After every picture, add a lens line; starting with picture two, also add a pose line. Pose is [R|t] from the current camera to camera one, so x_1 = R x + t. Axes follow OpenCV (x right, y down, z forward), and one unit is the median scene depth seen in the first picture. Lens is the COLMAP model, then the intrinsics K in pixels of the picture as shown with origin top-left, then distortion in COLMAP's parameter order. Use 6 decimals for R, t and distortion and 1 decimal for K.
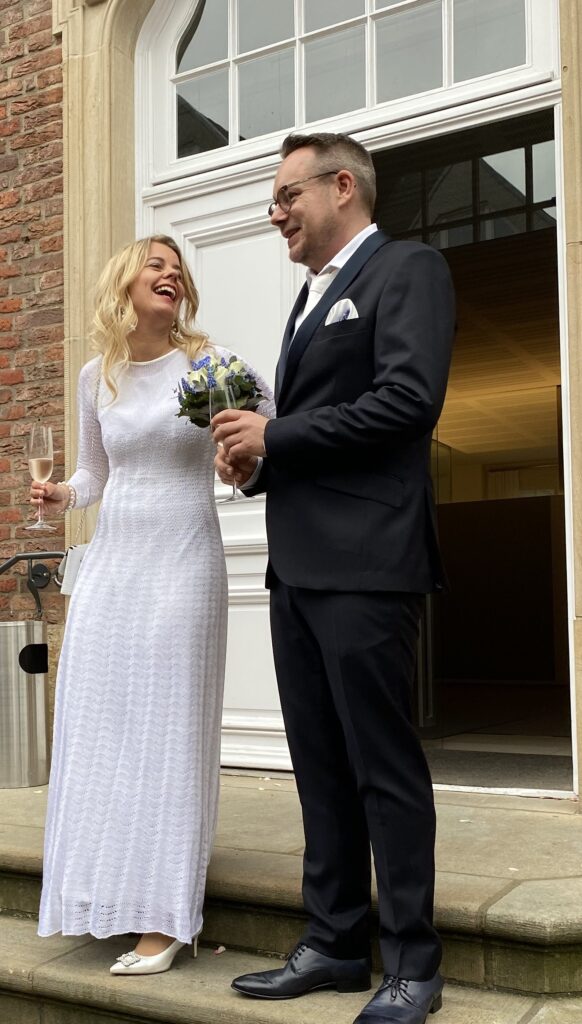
lens RADIAL K [[822.9, 0, 290.9], [0, 822.9, 511.3], [0, 0, 1]] dist [-0.039583, -0.009499]
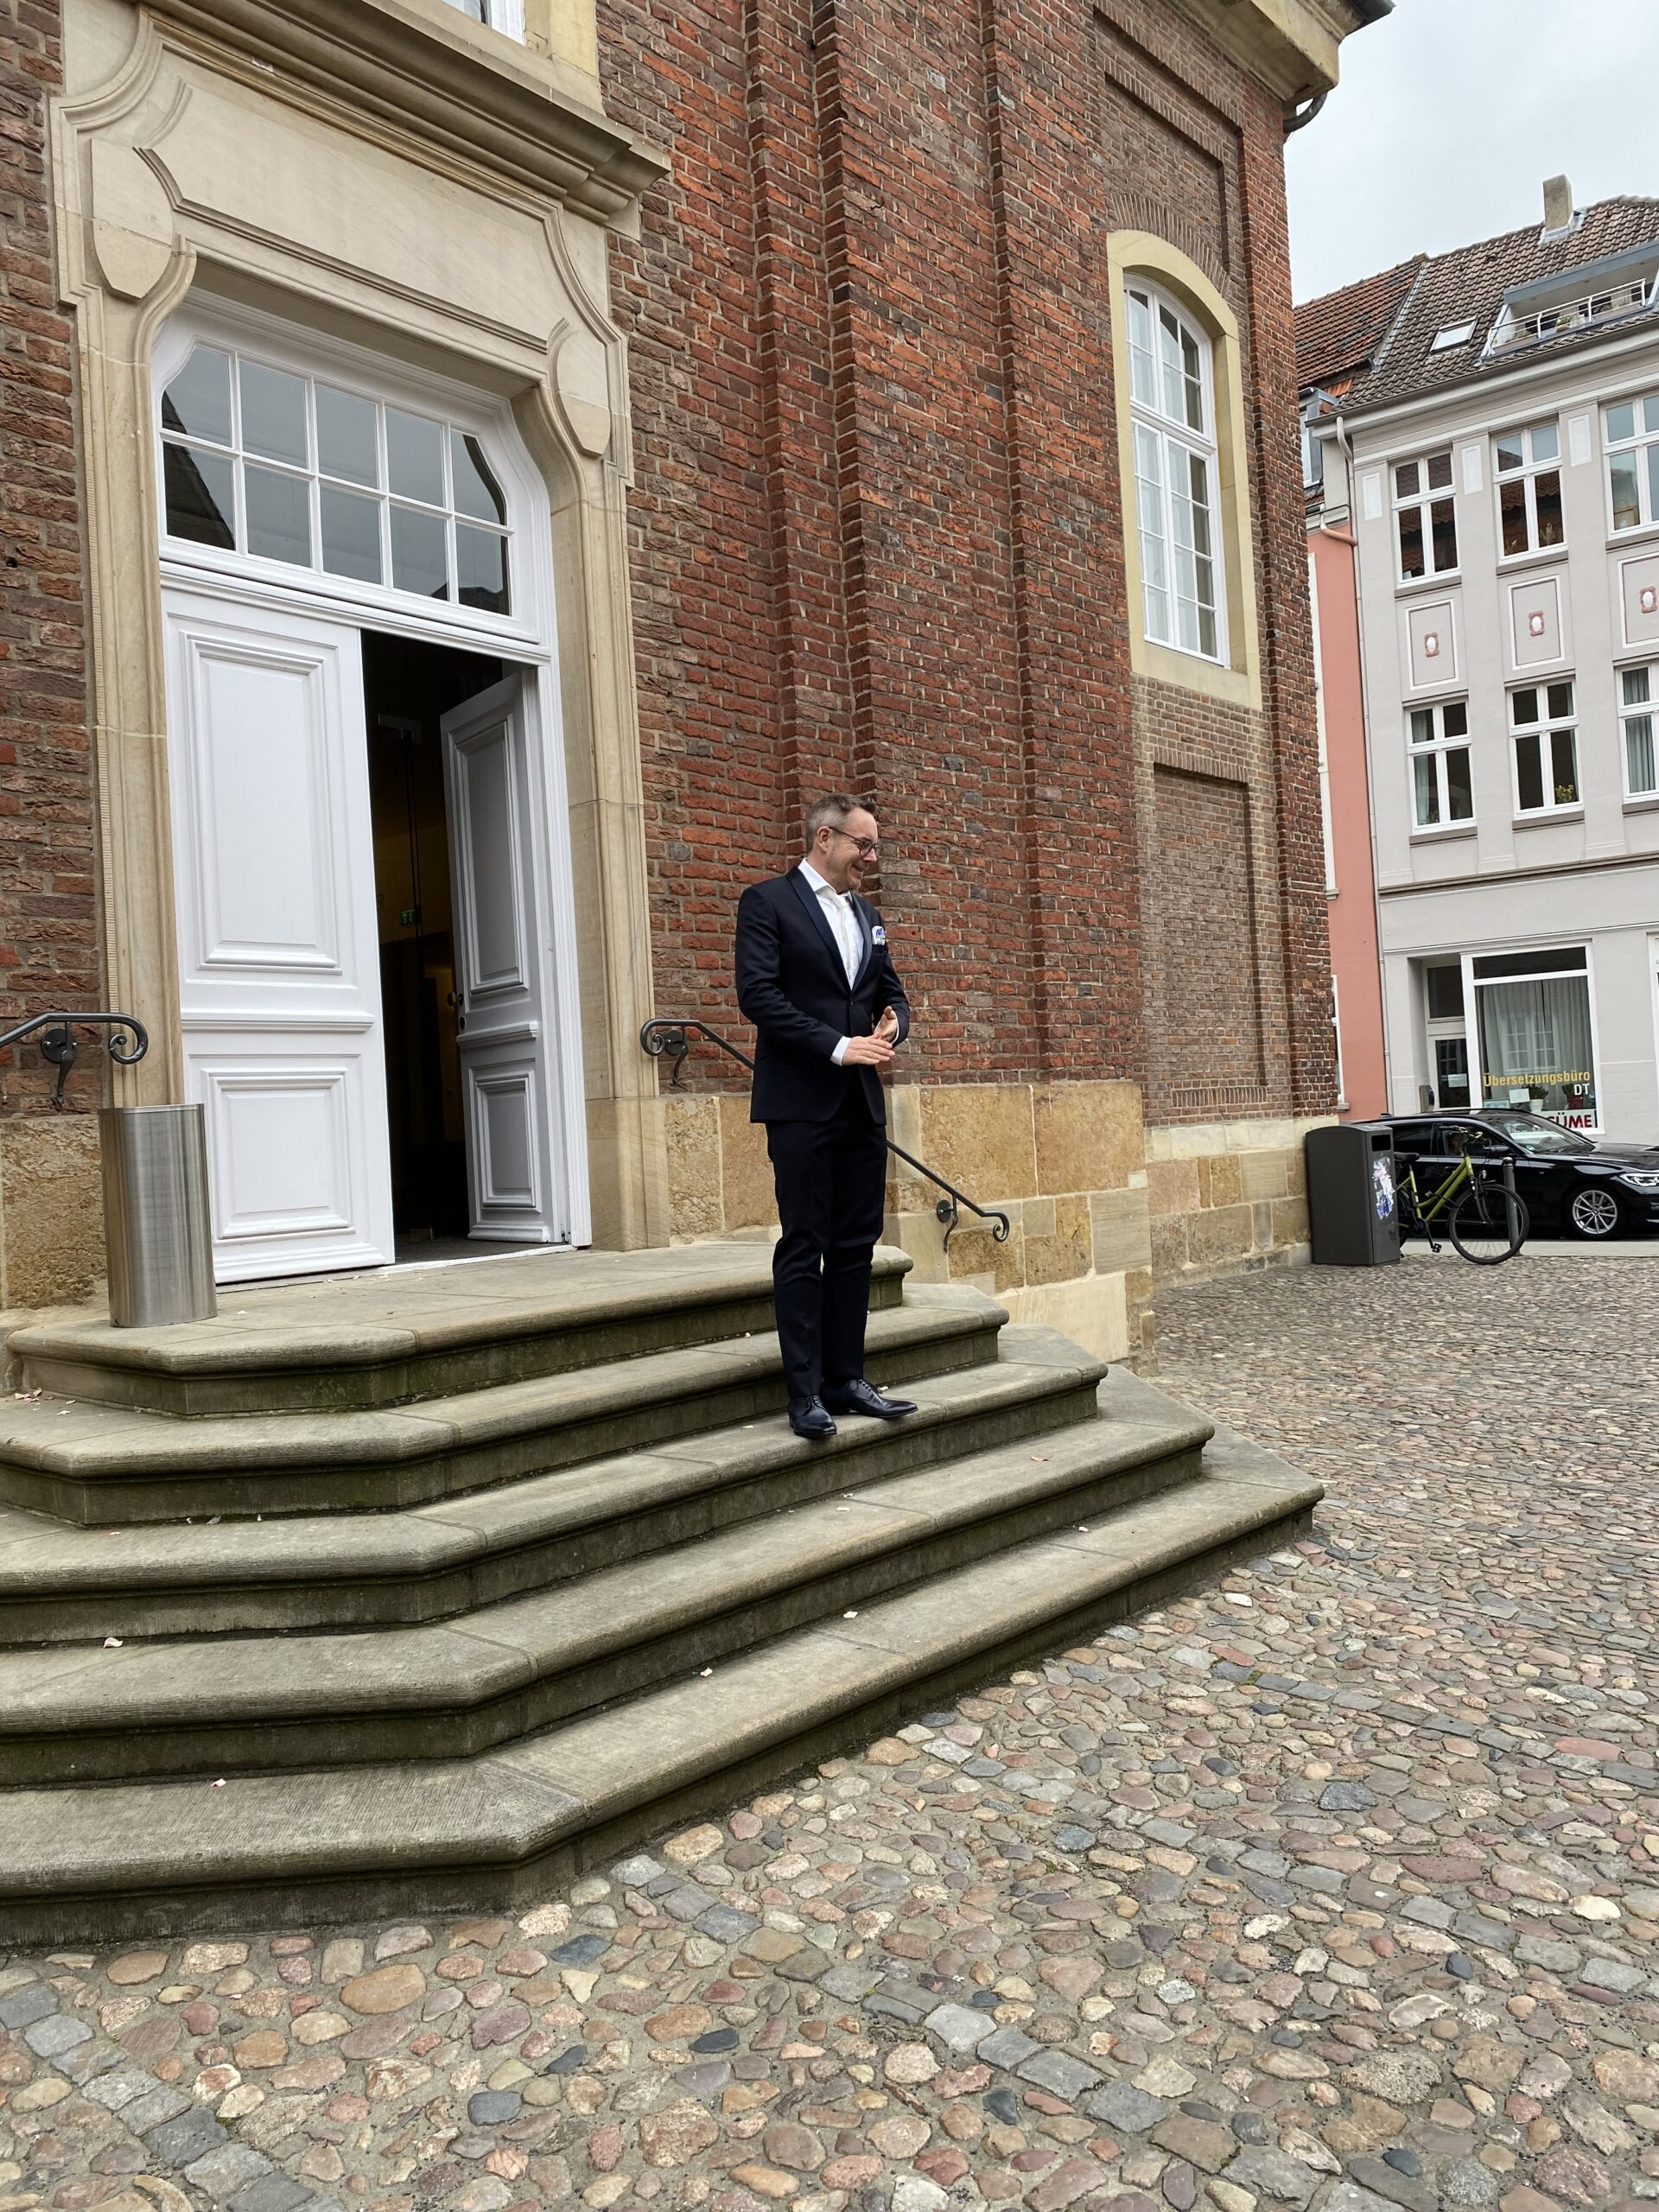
lens RADIAL K [[1687.1, 0, 829.5], [0, 1687.1, 1105.4], [0, 0, 1]] dist [-0.002024, -0.001488]
pose [[0.195287, 0.015763, 0.980620, -1.614888], [0.046957, 0.998574, -0.025403, 0.202260], [-0.979621, 0.051008, 0.194268, 0.062309]]
